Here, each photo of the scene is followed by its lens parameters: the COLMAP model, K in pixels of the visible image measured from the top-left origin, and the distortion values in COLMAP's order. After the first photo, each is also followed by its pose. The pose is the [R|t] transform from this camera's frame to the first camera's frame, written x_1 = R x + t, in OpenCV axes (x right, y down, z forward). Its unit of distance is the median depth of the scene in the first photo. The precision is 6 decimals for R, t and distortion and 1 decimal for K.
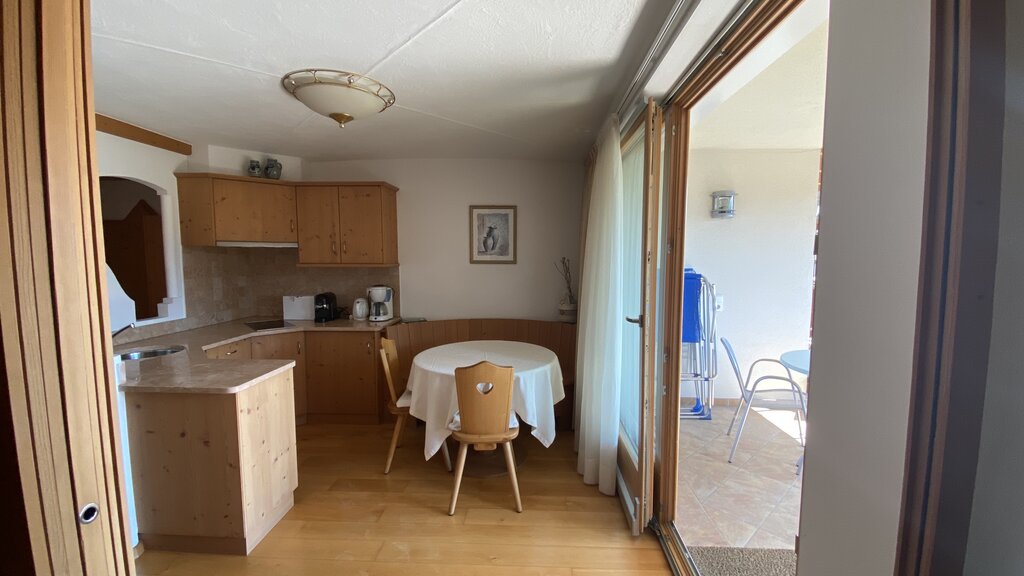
lens RADIAL K [[427.6, 0, 514.2], [0, 427.6, 284.4], [0, 0, 1]] dist [-0.000367, -0.000063]
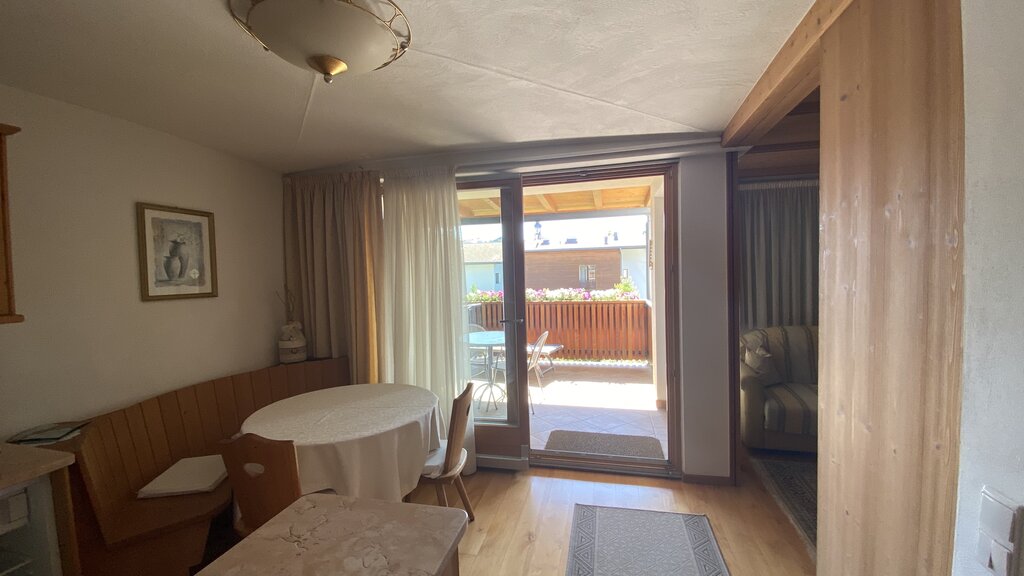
lens RADIAL K [[416.4, 0, 512.0], [0, 416.4, 288.0], [0, 0, 1]] dist [0.090195, -0.000073]
pose [[0.166036, -0.045214, 0.985083, -0.617224], [0.104080, 0.994172, 0.028089, -0.032204], [-0.980612, 0.097863, 0.169774, 0.412576]]
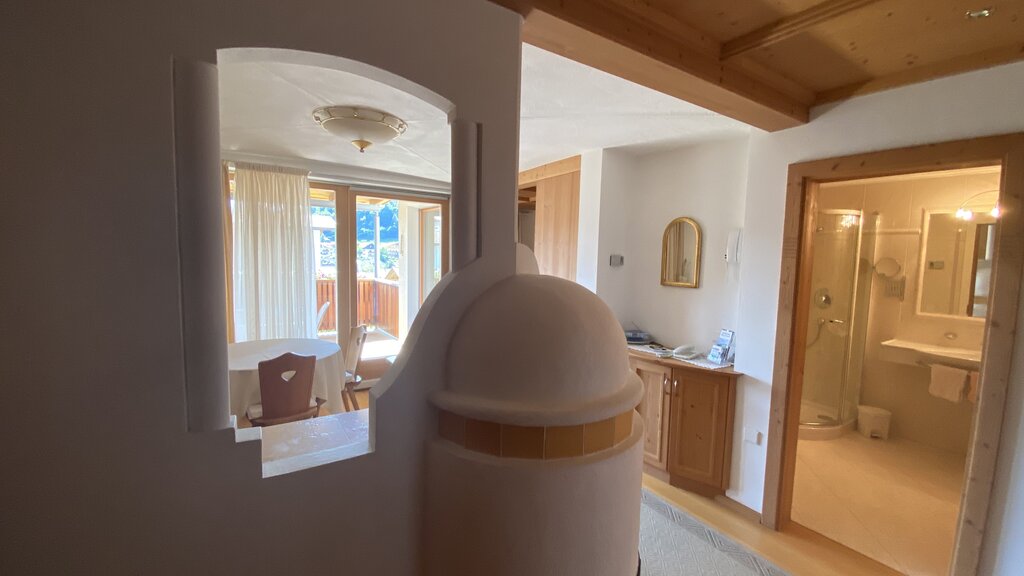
lens RADIAL K [[416.4, 0, 512.0], [0, 416.4, 288.0], [0, 0, 1]] dist [0.090195, -0.000073]
pose [[-0.596452, -0.080952, 0.798556, -0.965012], [0.034938, 0.991340, 0.126590, -0.076427], [-0.801888, 0.103405, -0.588459, 0.857050]]
